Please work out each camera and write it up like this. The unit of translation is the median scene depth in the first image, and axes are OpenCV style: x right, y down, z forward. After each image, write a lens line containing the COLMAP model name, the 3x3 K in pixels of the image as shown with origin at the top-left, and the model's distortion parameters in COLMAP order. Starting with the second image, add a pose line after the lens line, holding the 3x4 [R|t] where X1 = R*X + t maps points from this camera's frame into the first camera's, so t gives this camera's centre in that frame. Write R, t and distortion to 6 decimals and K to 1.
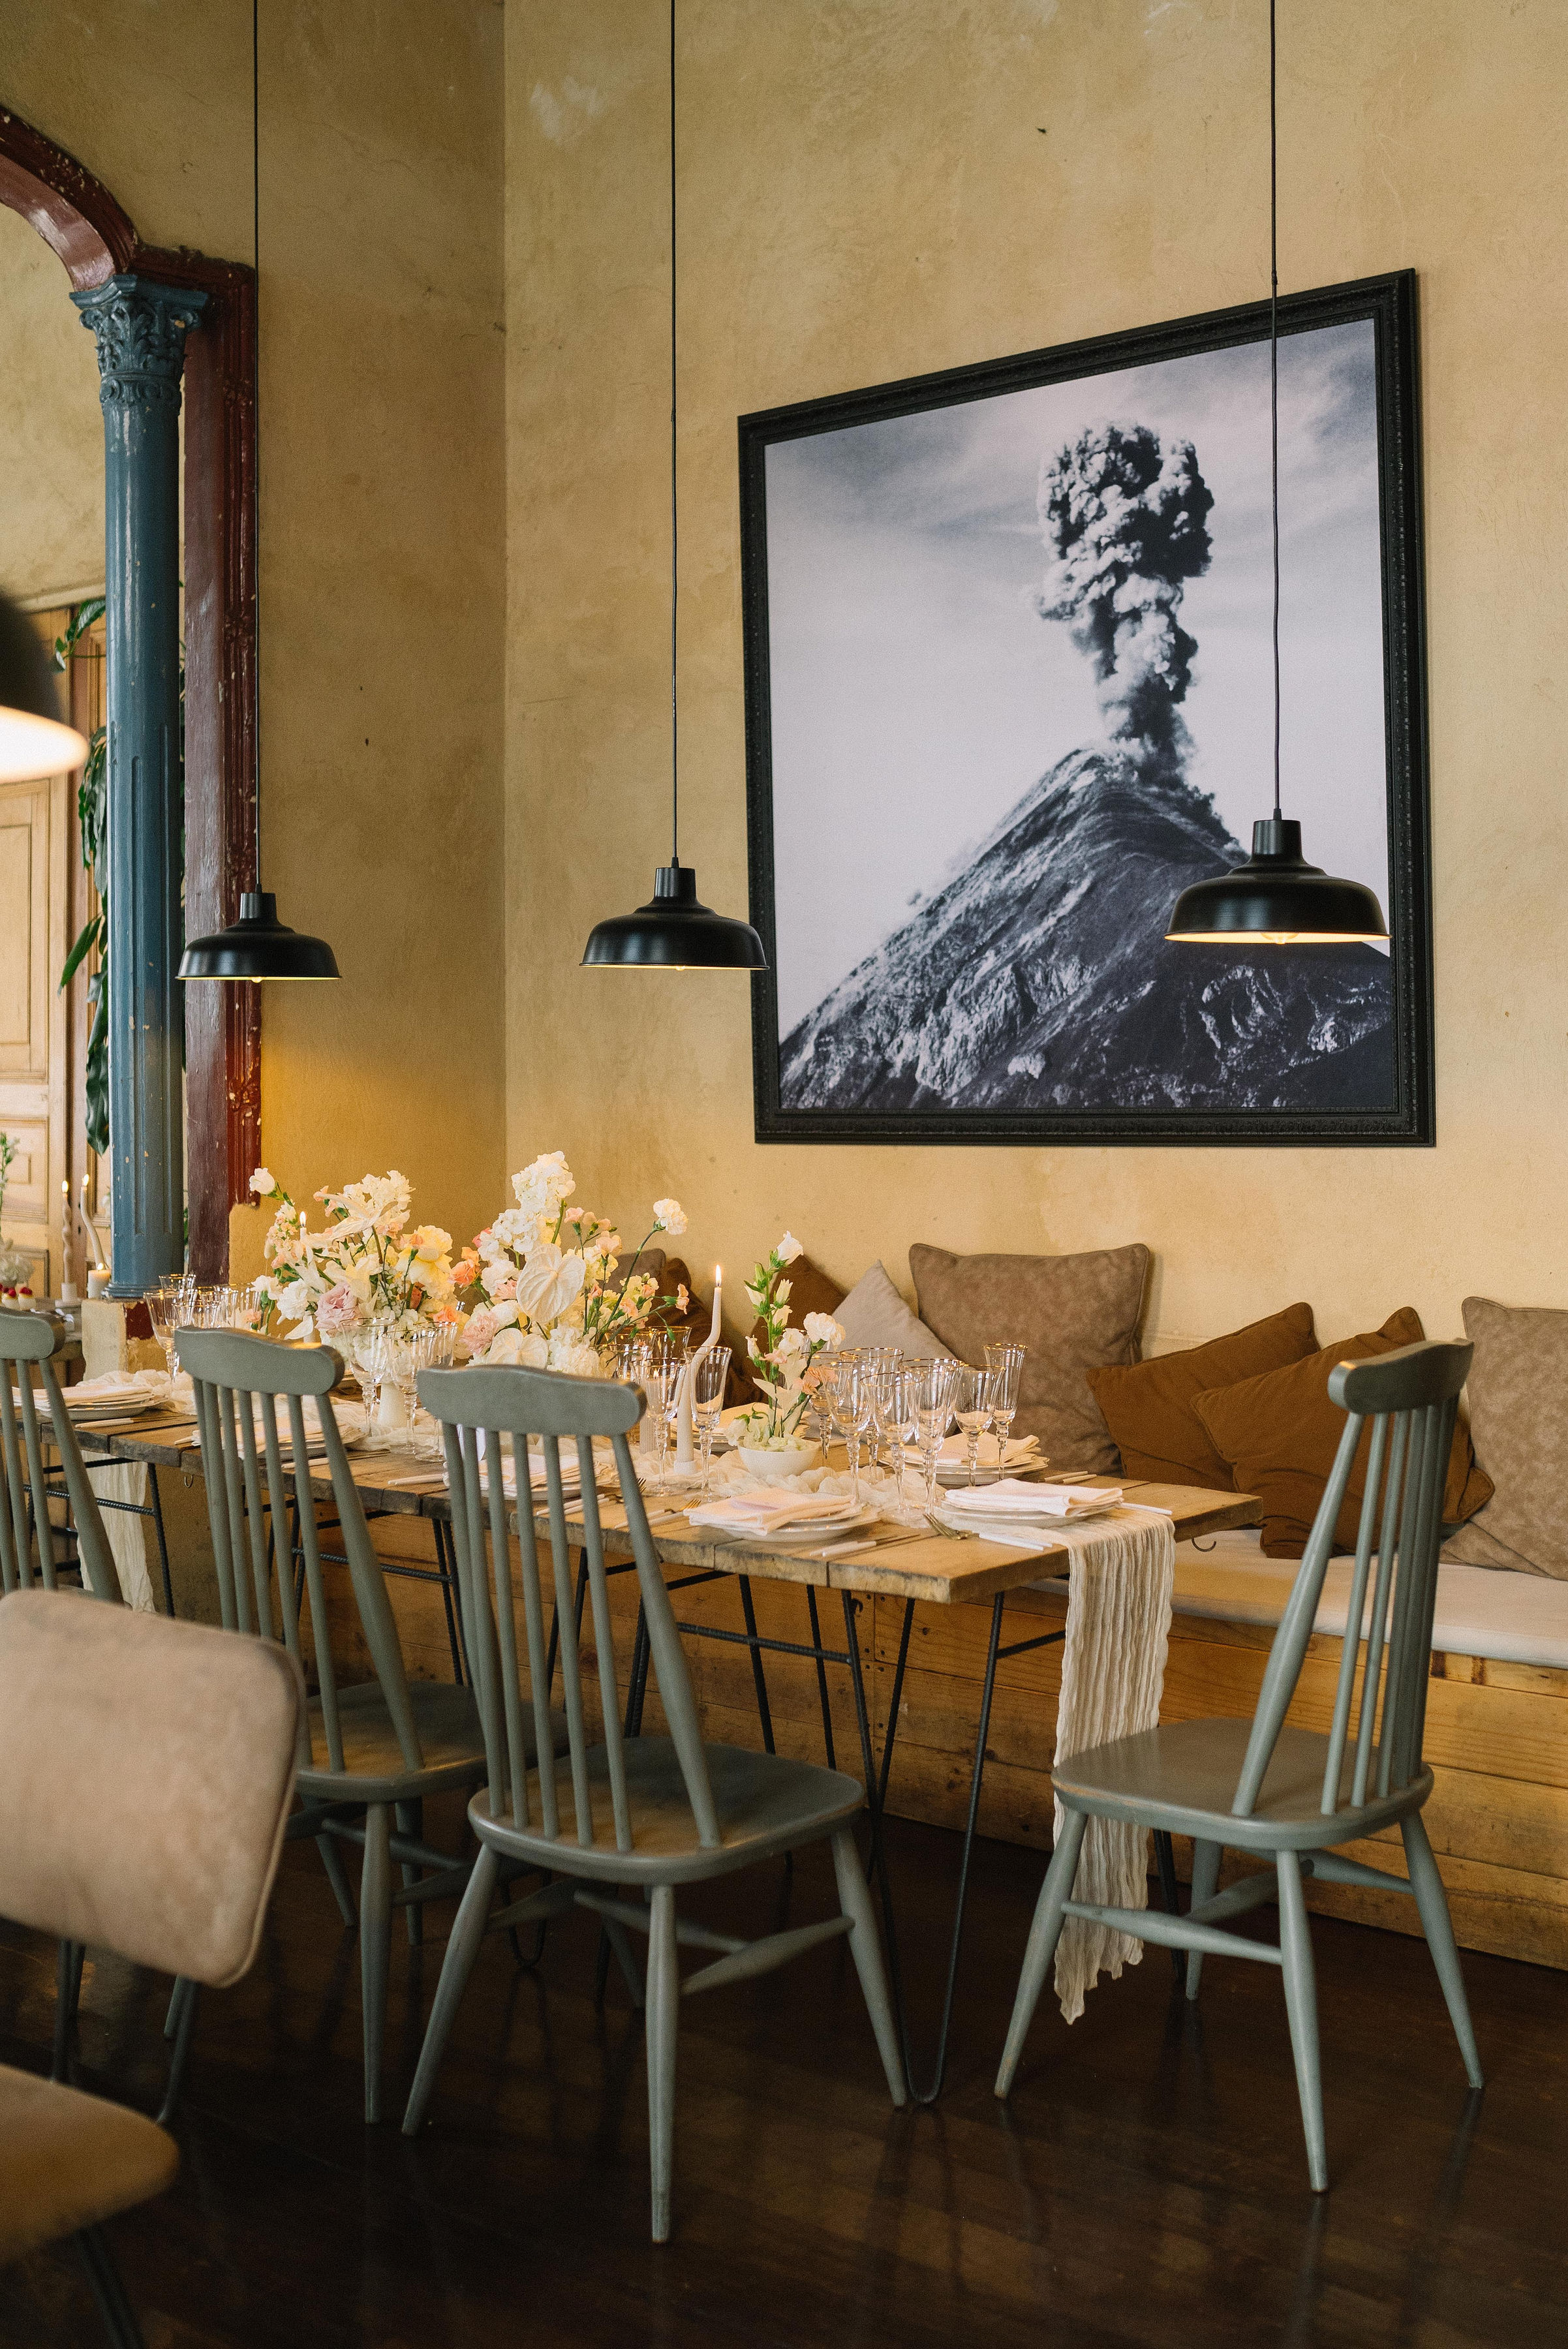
lens RADIAL K [[2363.5, 0, 784.0], [0, 2363.5, 1174.5], [0, 0, 1]] dist [-0.084256, 0.149841]
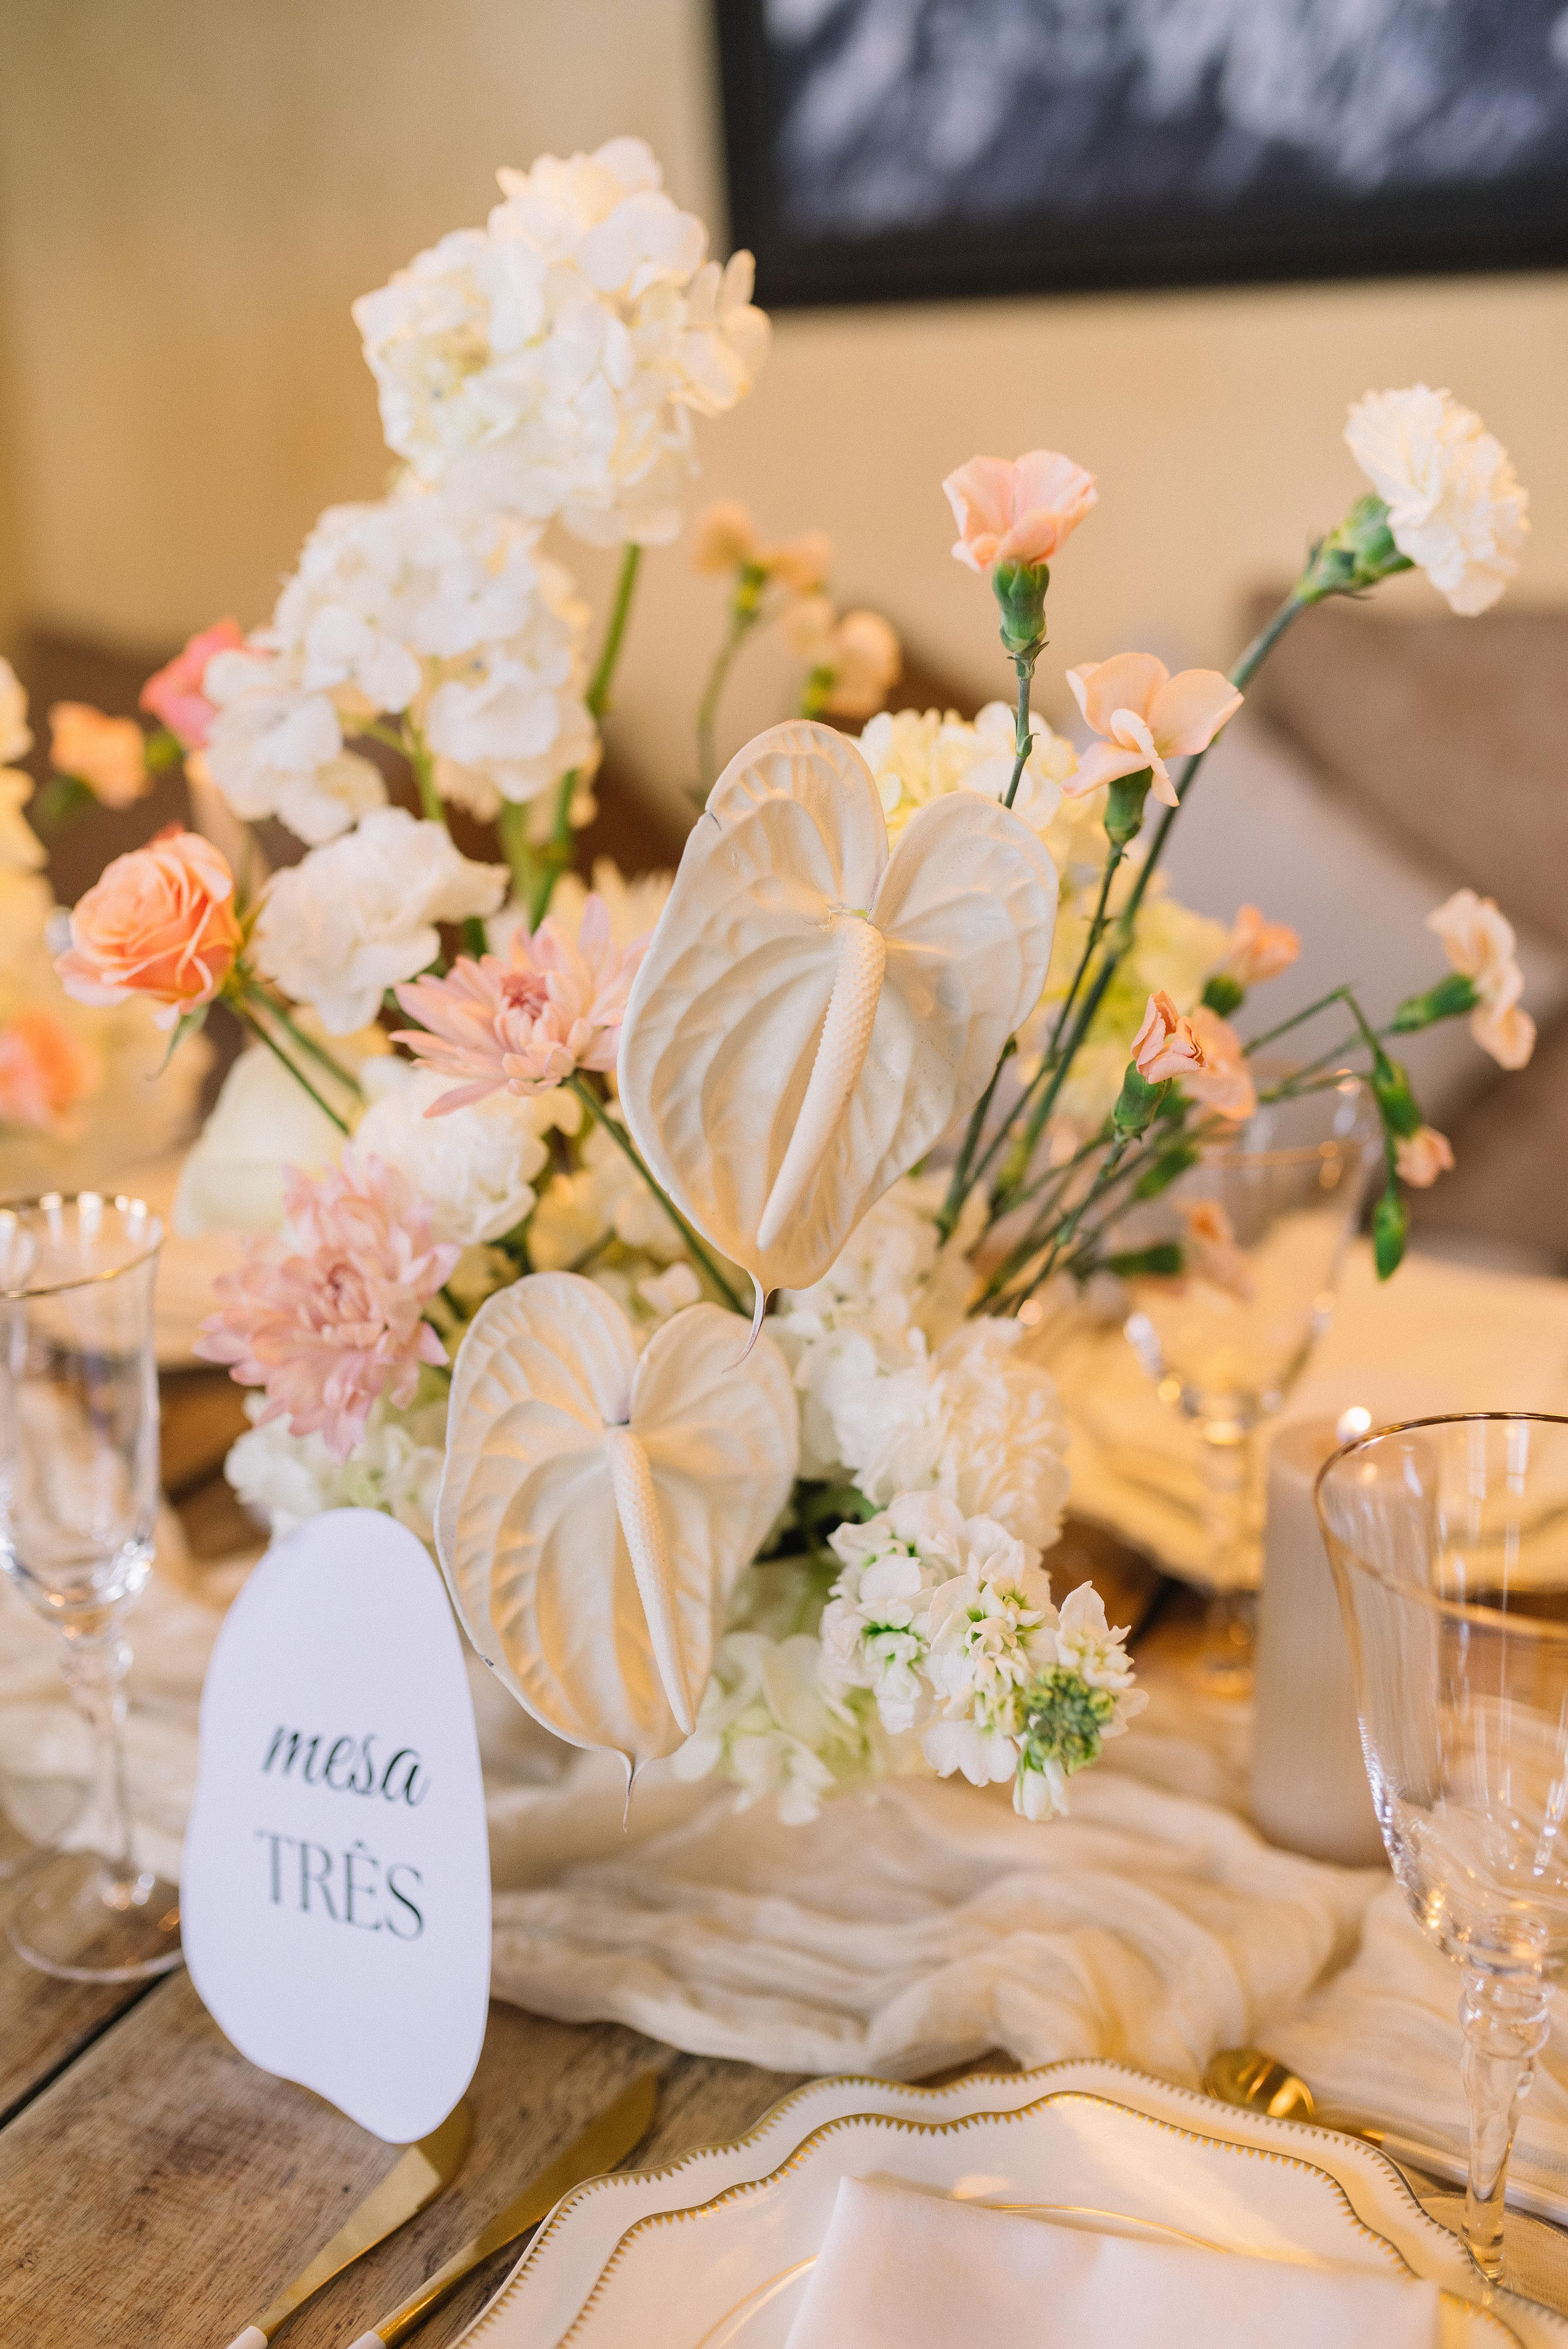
lens RADIAL K [[2363.5, 0, 784.0], [0, 2363.5, 1174.5], [0, 0, 1]] dist [-0.084256, 0.149841]
pose [[0.978067, -0.090747, 0.187485, -0.093610], [0.032912, 0.956128, 0.291093, 0.010096], [-0.205676, -0.278538, 0.938144, 0.626490]]
